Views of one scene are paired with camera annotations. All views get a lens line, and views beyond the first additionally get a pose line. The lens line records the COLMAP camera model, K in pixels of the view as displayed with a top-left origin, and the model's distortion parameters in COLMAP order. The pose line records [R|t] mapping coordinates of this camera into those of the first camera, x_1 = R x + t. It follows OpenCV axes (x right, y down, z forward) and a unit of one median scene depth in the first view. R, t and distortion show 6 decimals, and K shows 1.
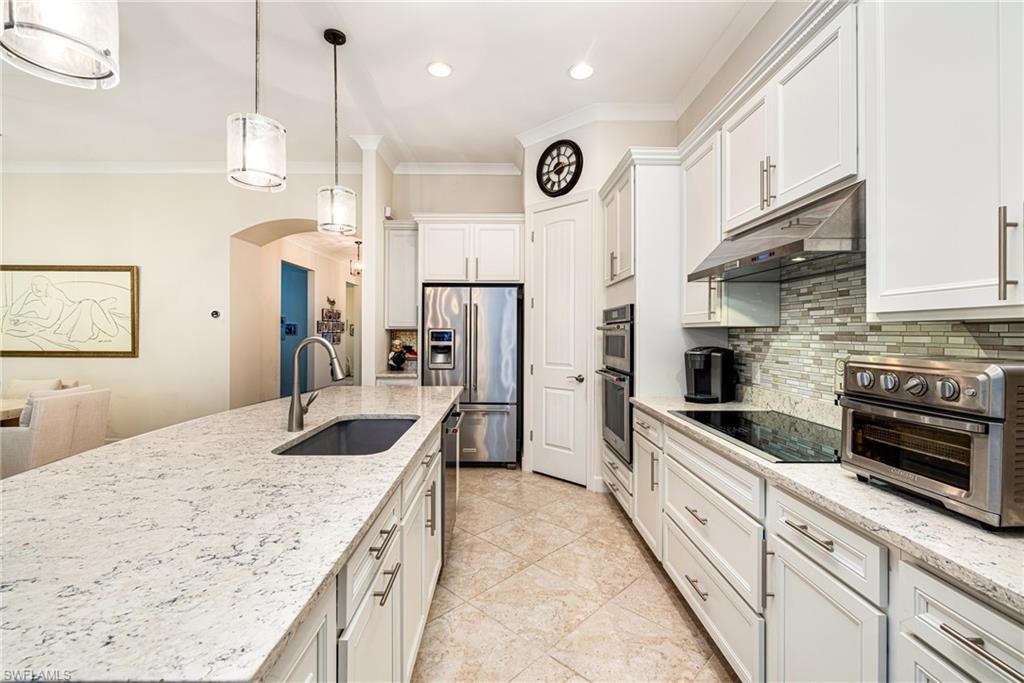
lens RADIAL K [[450.7, 0, 506.9], [0, 450.7, 333.5], [0, 0, 1]] dist [-0.000808, -0.000054]
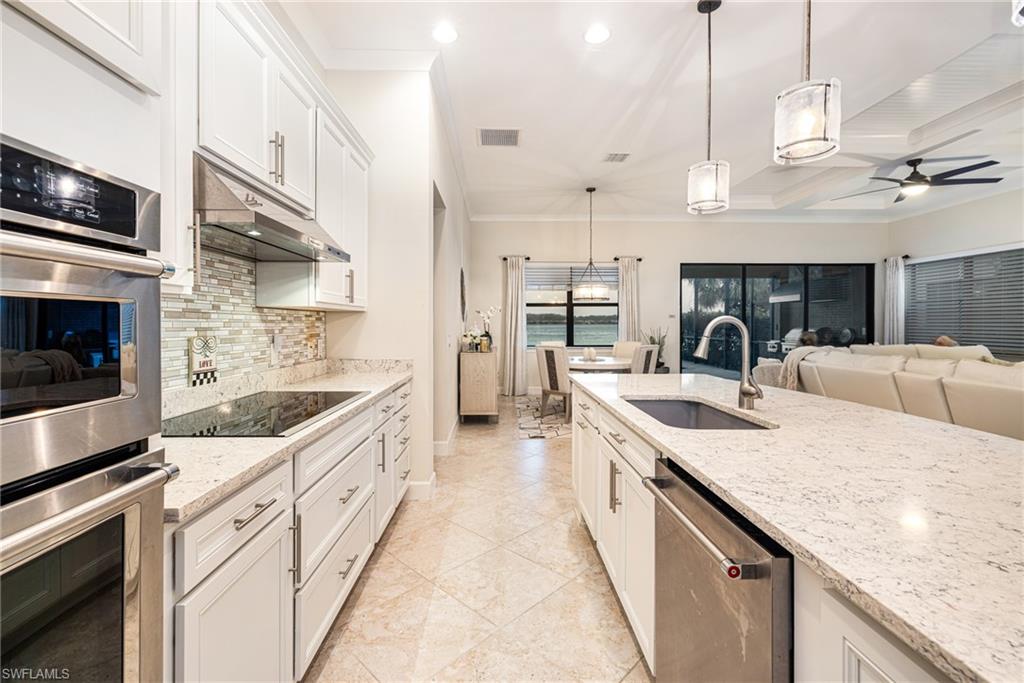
lens RADIAL K [[452.3, 0, 502.5], [0, 452.3, 323.3], [0, 0, 1]] dist [-0.000955, -0.000010]
pose [[-0.999983, -0.003514, 0.004628, 0.052463], [-0.003507, 0.999993, 0.001437, 0.015494], [-0.004633, 0.001421, -0.999988, 1.319721]]
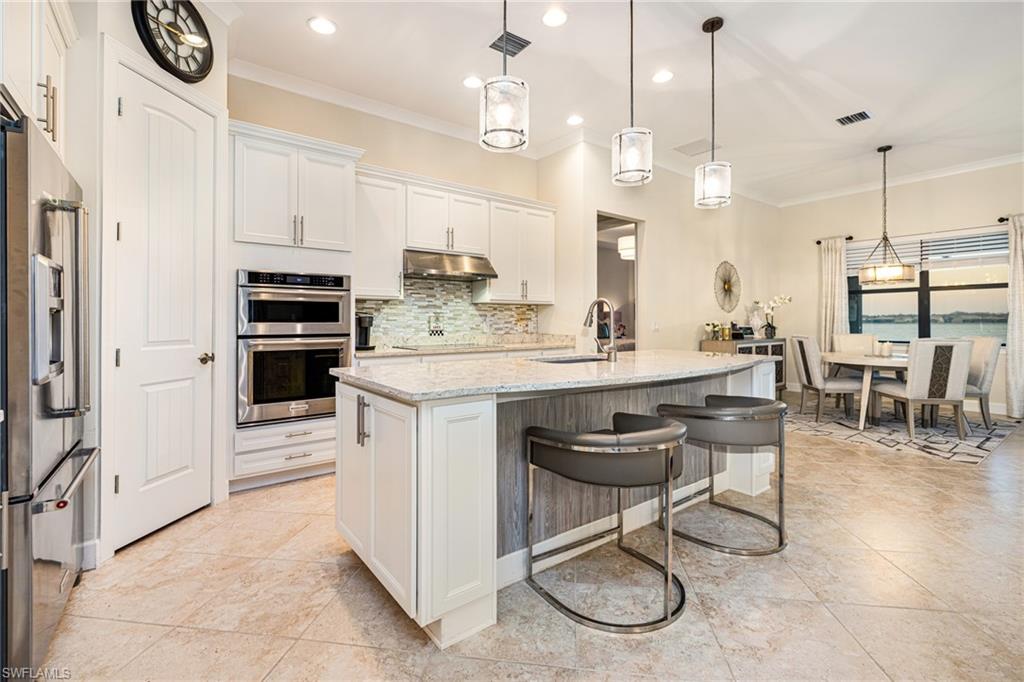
lens RADIAL K [[452.3, 0, 502.5], [0, 452.3, 322.8], [0, 0, 1]] dist [-0.000955, -0.000010]
pose [[-0.588170, -0.003942, 0.808728, -0.947177], [0.000025, 0.999988, 0.004892, 0.053987], [-0.808738, 0.002897, -0.588163, 1.412984]]
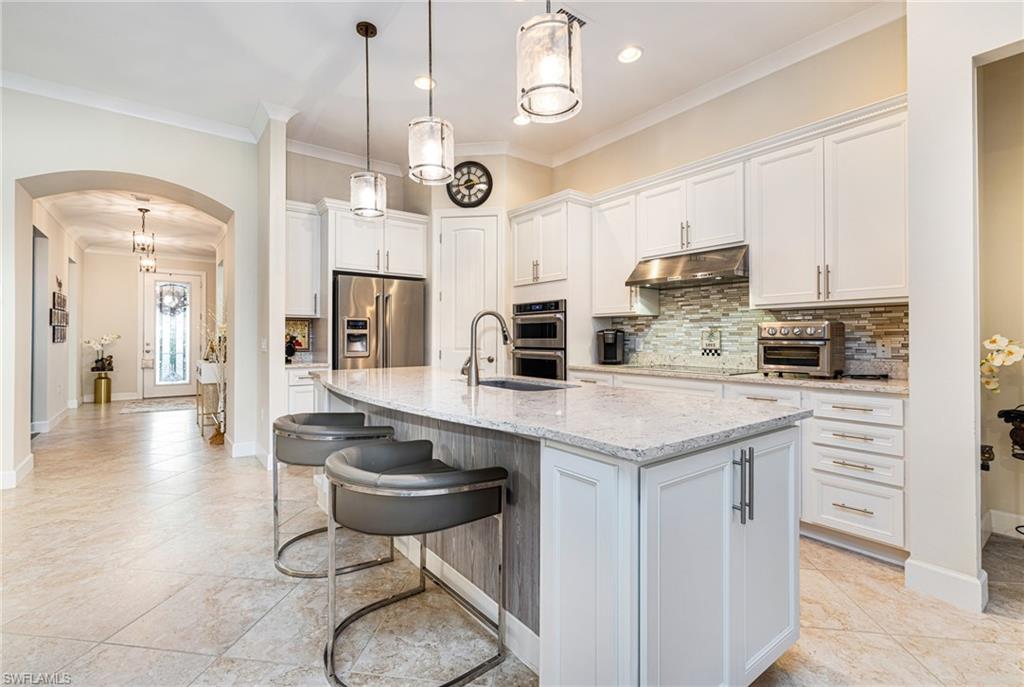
lens RADIAL K [[457.0, 0, 505.9], [0, 457.0, 338.8], [0, 0, 1]] dist [0.001922, 0.000181]
pose [[0.805036, -0.004278, 0.593210, -0.740699], [0.002808, 0.999990, 0.003401, 0.053840], [-0.593219, -0.001073, 0.805040, -0.044823]]
